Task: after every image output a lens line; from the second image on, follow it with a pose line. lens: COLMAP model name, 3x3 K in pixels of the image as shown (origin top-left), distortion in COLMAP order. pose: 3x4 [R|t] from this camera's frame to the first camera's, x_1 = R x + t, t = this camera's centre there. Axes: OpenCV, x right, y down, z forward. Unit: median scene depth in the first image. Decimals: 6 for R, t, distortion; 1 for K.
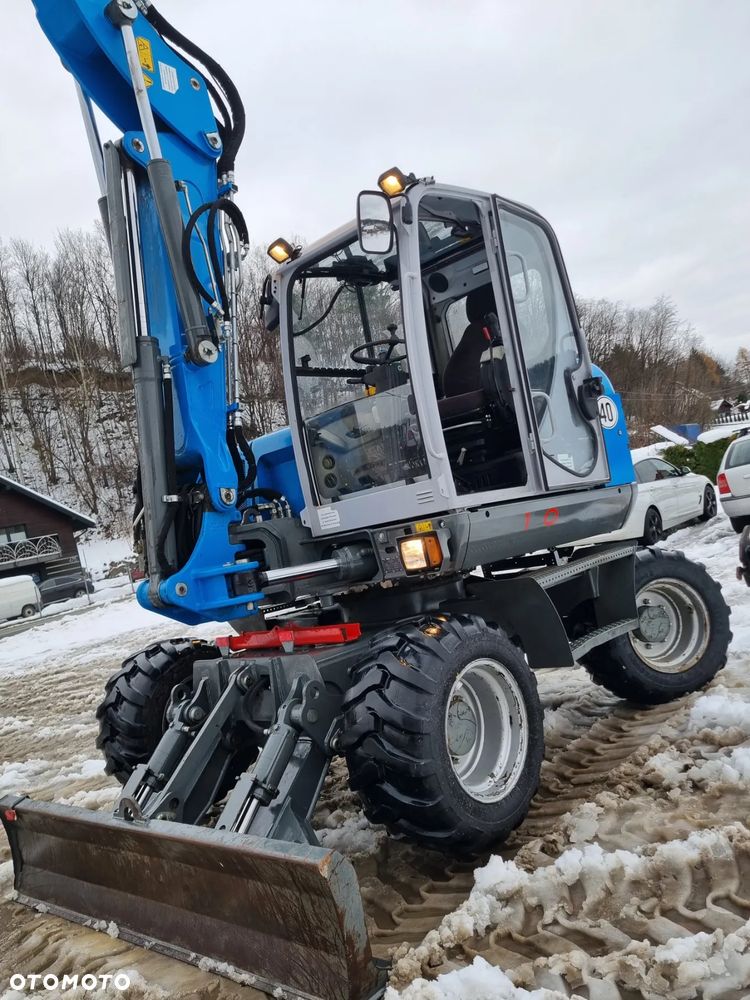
lens RADIAL K [[741.3, 0, 377.8], [0, 741.3, 524.6], [0, 0, 1]] dist [0.046665, 0.001210]
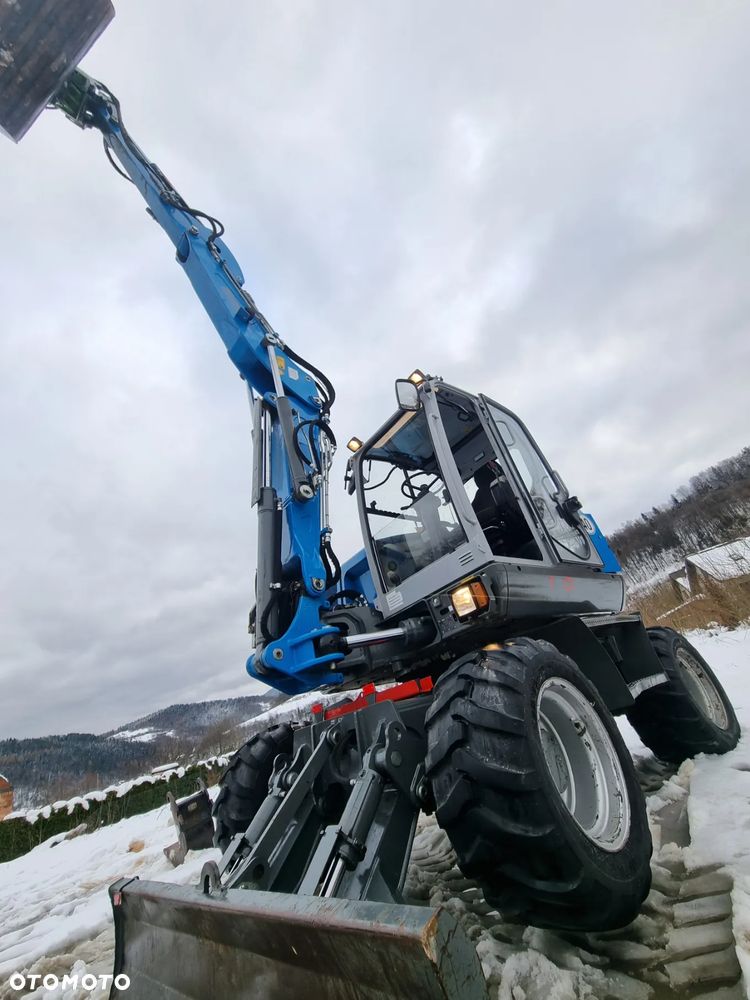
lens RADIAL K [[407.2, 0, 375.0], [0, 407.2, 500.0], [0, 0, 1]] dist [-0.001031, 0.000082]
pose [[0.988528, -0.107387, -0.106210, -0.004478], [0.052017, 0.902235, -0.428096, 0.144080], [0.141798, 0.417660, 0.897471, 0.282837]]
